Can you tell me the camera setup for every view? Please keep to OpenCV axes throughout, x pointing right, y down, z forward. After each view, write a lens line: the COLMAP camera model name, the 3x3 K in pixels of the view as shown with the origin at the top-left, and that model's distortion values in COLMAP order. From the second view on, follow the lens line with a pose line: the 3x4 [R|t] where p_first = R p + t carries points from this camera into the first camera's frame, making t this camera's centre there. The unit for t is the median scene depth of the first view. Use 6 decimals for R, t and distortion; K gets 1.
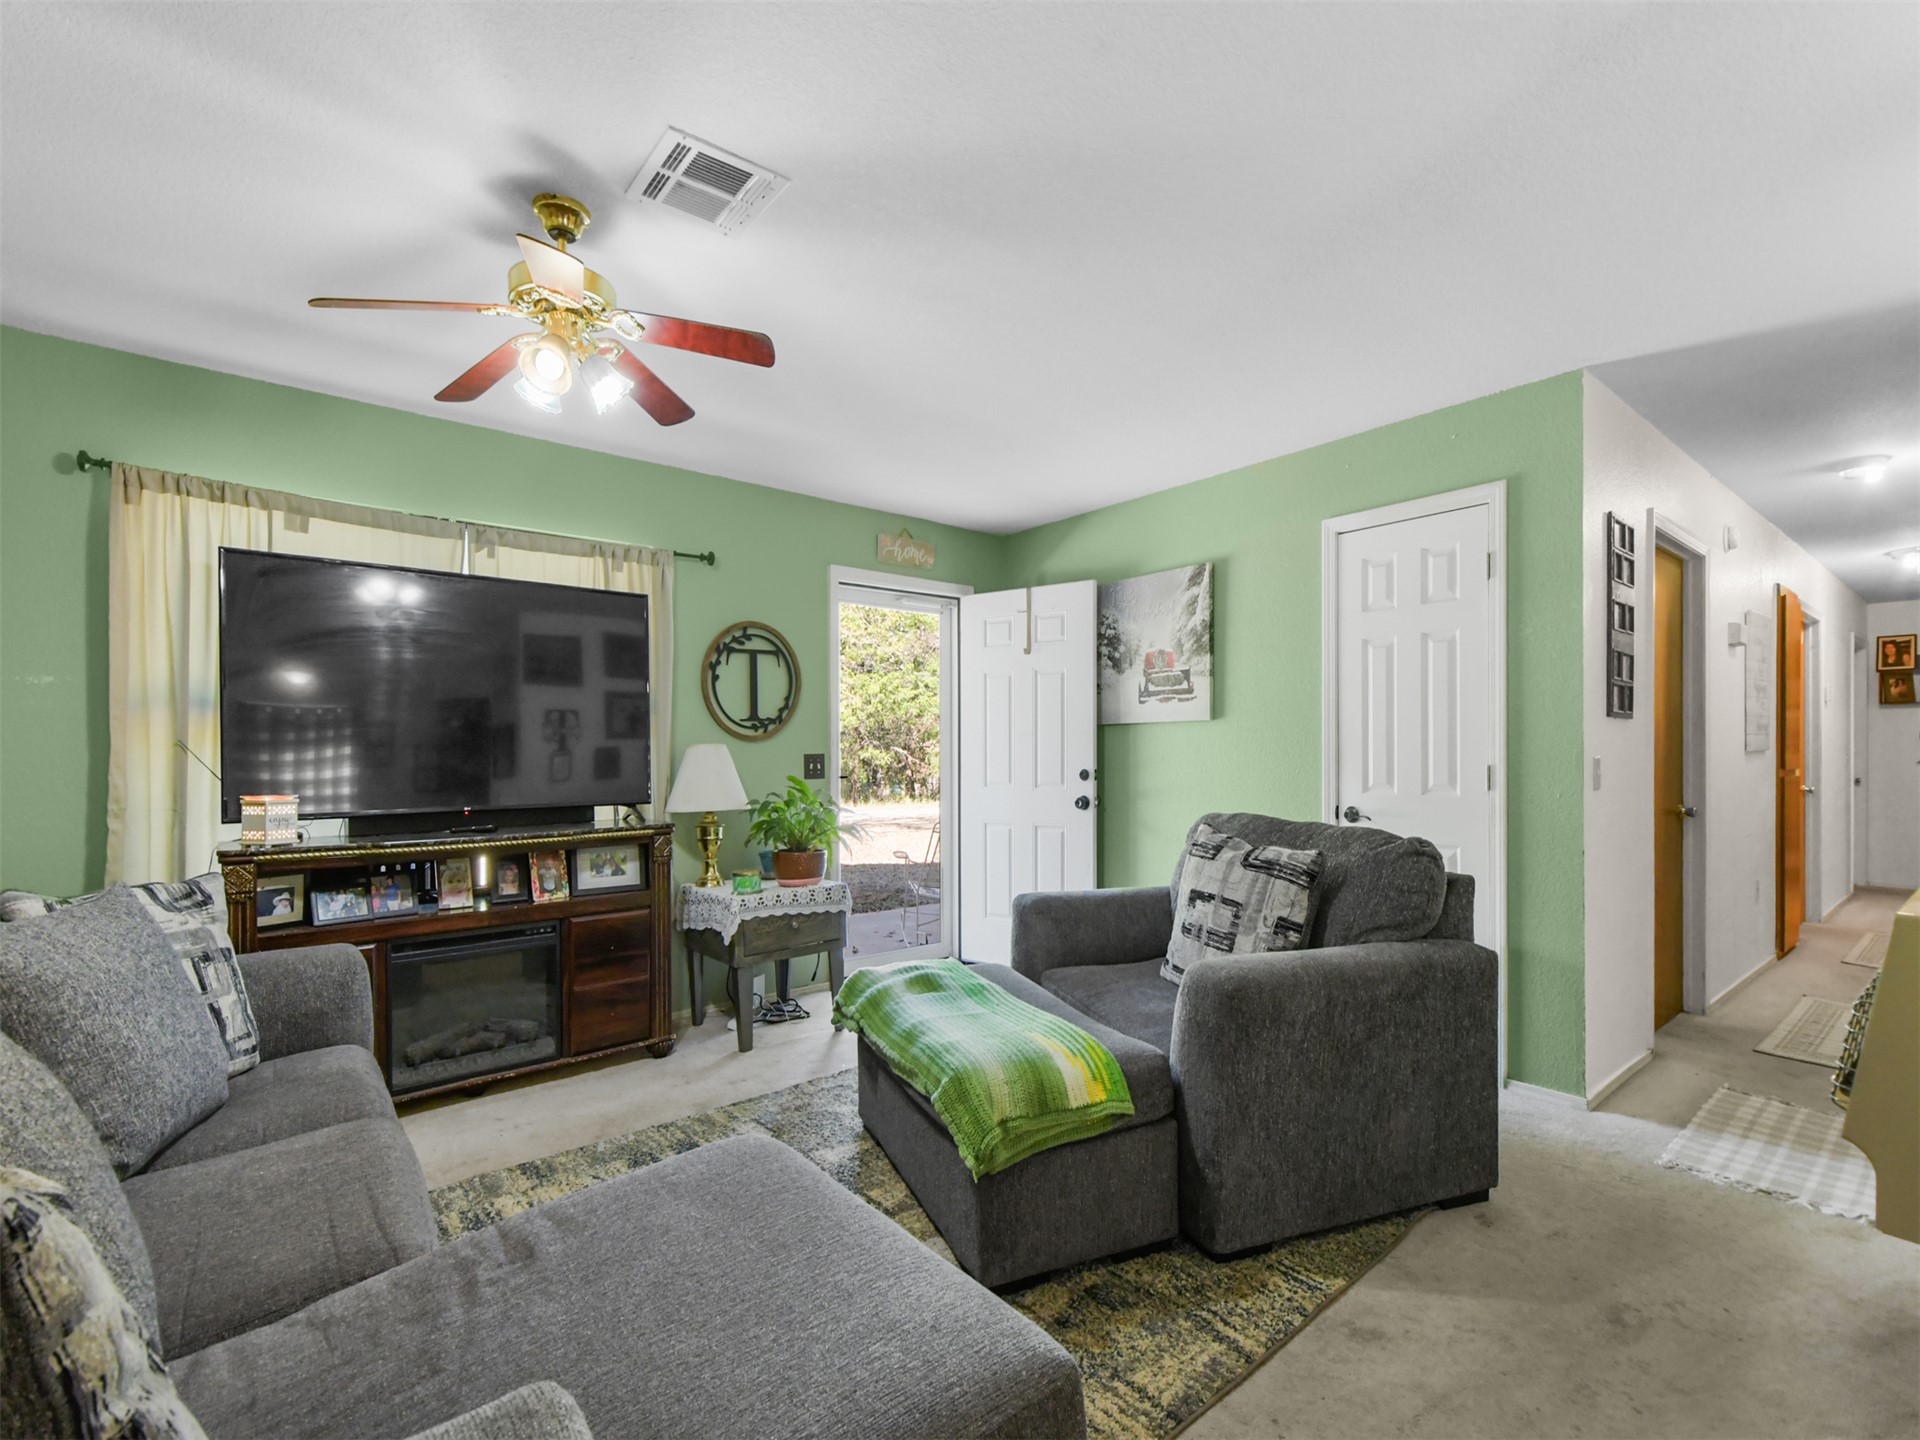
lens RADIAL K [[853.4, 0, 962.4], [0, 853.4, 754.1], [0, 0, 1]] dist [0.000892, -0.000166]
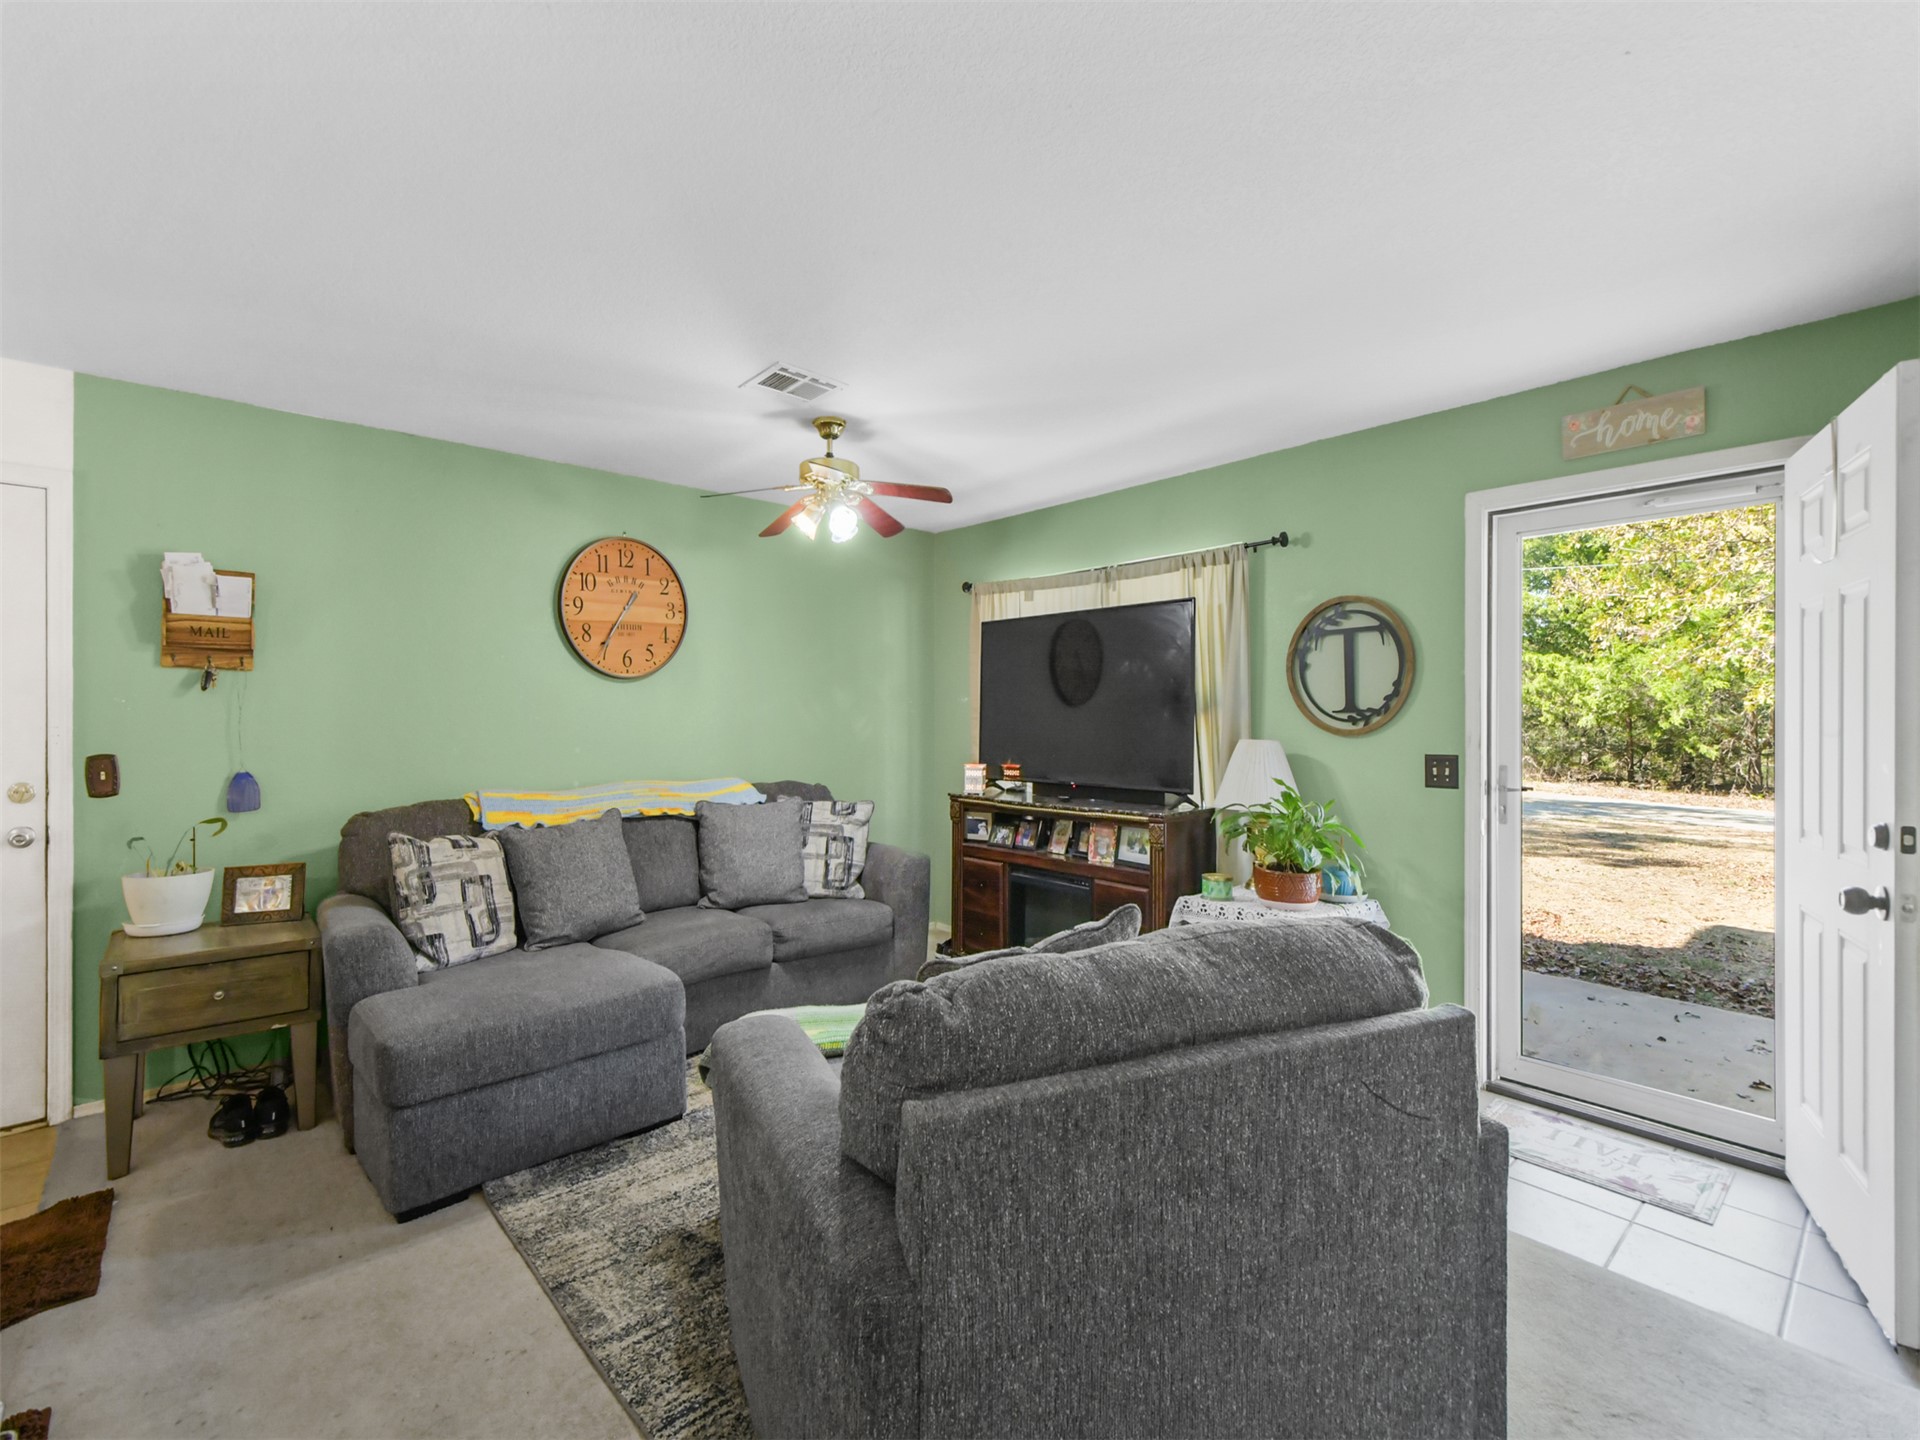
lens RADIAL K [[842.3, 0, 960.9], [0, 842.3, 727.4], [0, 0, 1]] dist [0.021393, -0.009879]
pose [[0.063014, 0.020554, -0.997801, 0.688701], [-0.003214, 0.999787, 0.020392, -0.047974], [0.998007, 0.001921, 0.063066, 0.672528]]
